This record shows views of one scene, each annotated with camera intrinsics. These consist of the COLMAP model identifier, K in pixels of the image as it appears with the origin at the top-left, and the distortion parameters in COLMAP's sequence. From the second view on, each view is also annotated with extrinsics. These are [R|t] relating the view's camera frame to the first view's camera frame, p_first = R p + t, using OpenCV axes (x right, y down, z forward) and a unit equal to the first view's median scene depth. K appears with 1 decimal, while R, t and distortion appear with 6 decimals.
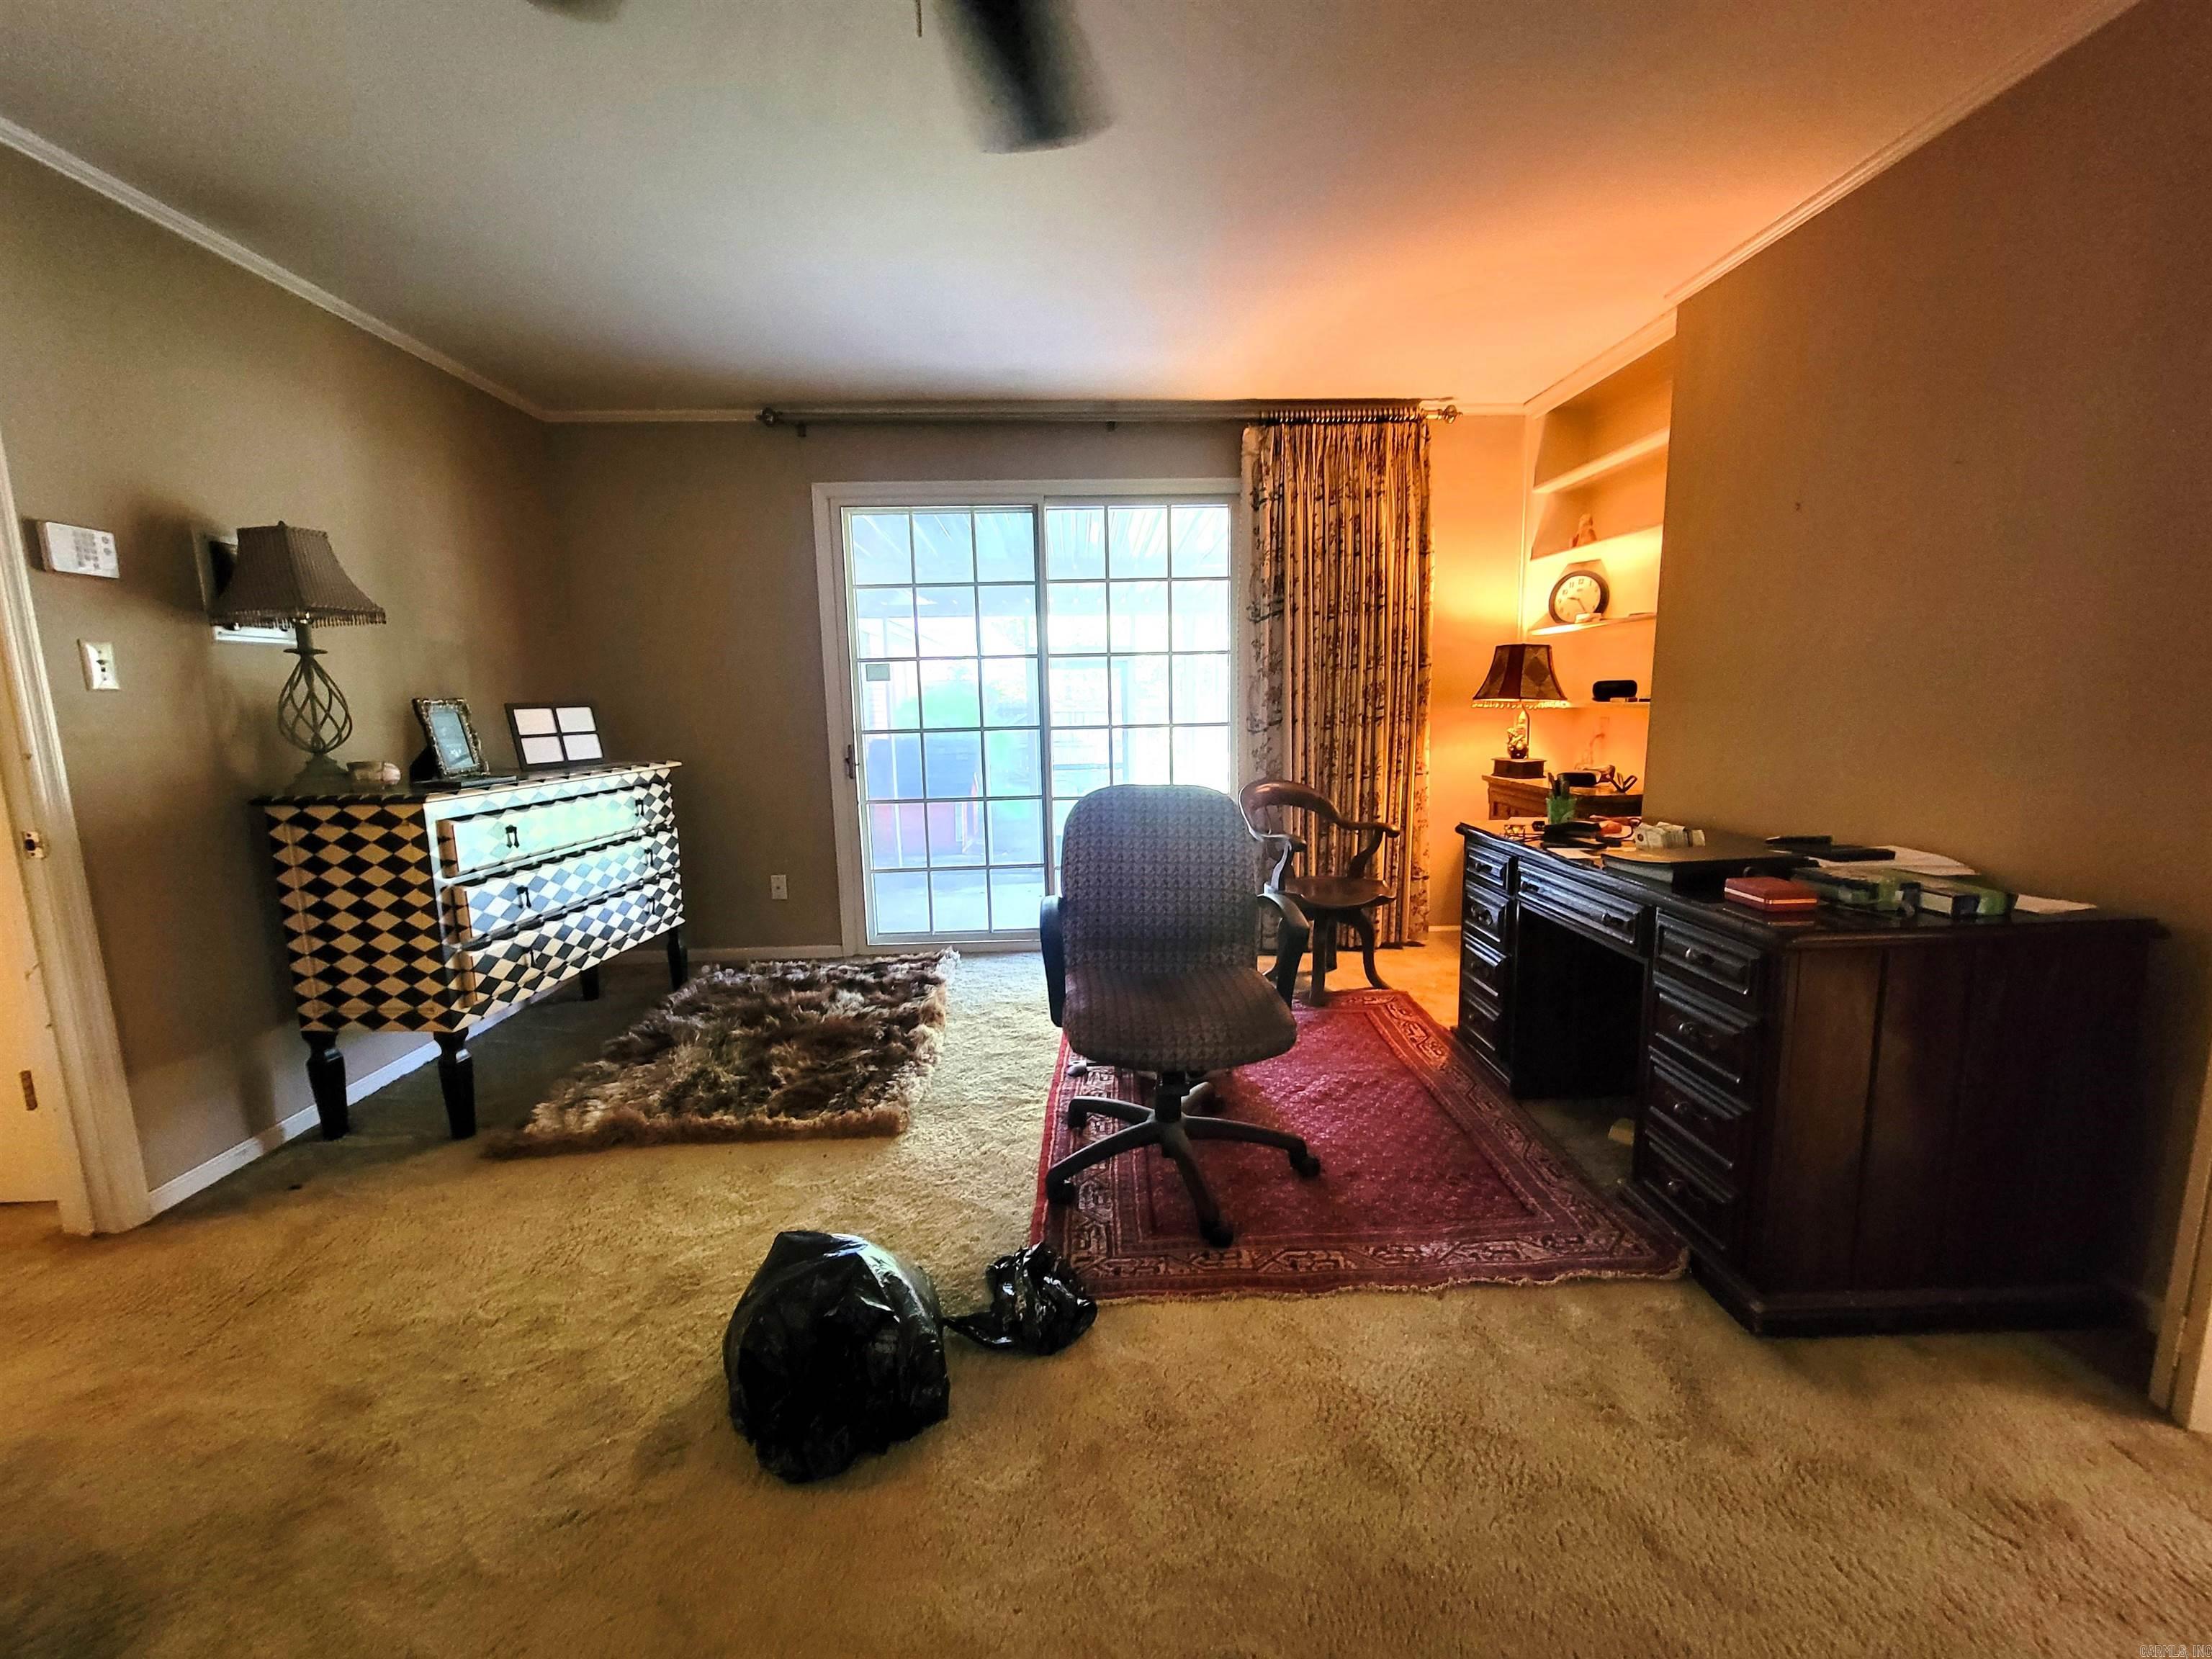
lens RADIAL K [[902.6, 0, 1106.0], [0, 902.6, 829.5], [0, 0, 1]] dist [0.000110, -0.000008]
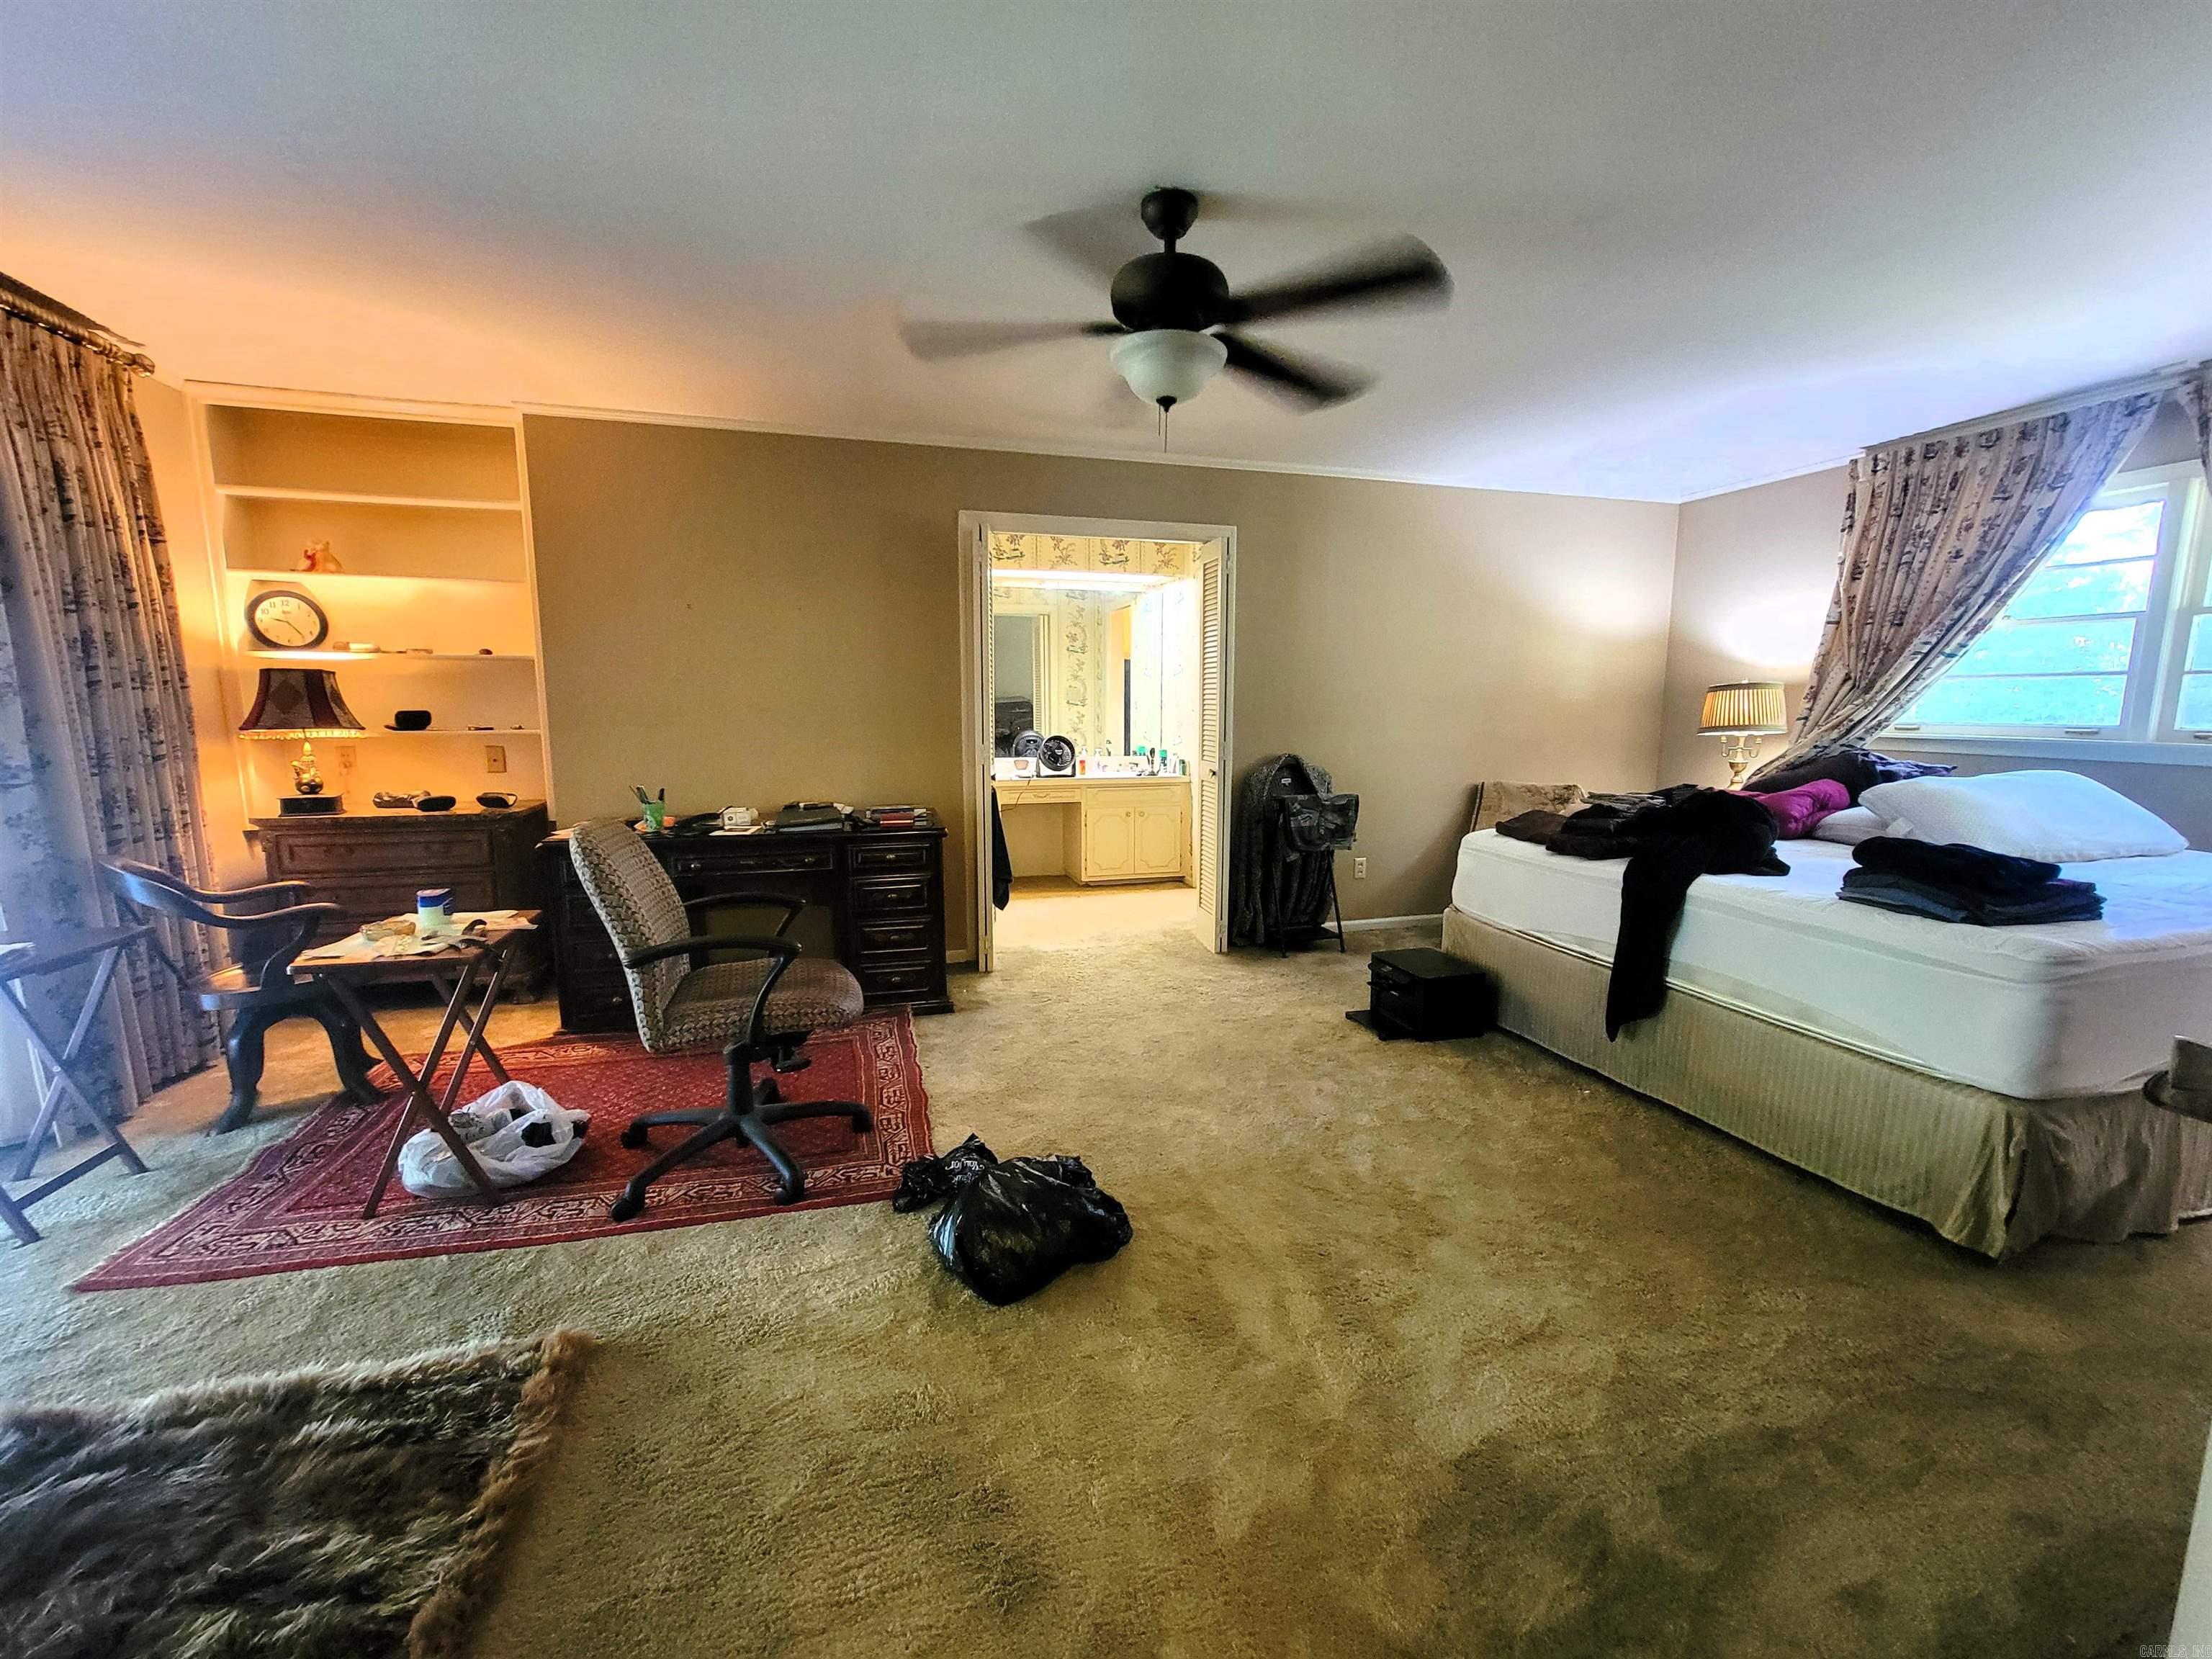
lens RADIAL K [[902.6, 0, 1106.0], [0, 902.6, 829.5], [0, 0, 1]] dist [0.000110, -0.000008]
pose [[-0.239376, -0.110127, 0.964661, -0.613346], [0.148390, 0.977725, 0.148441, -0.061648], [-0.959521, 0.178679, -0.217702, 0.443996]]
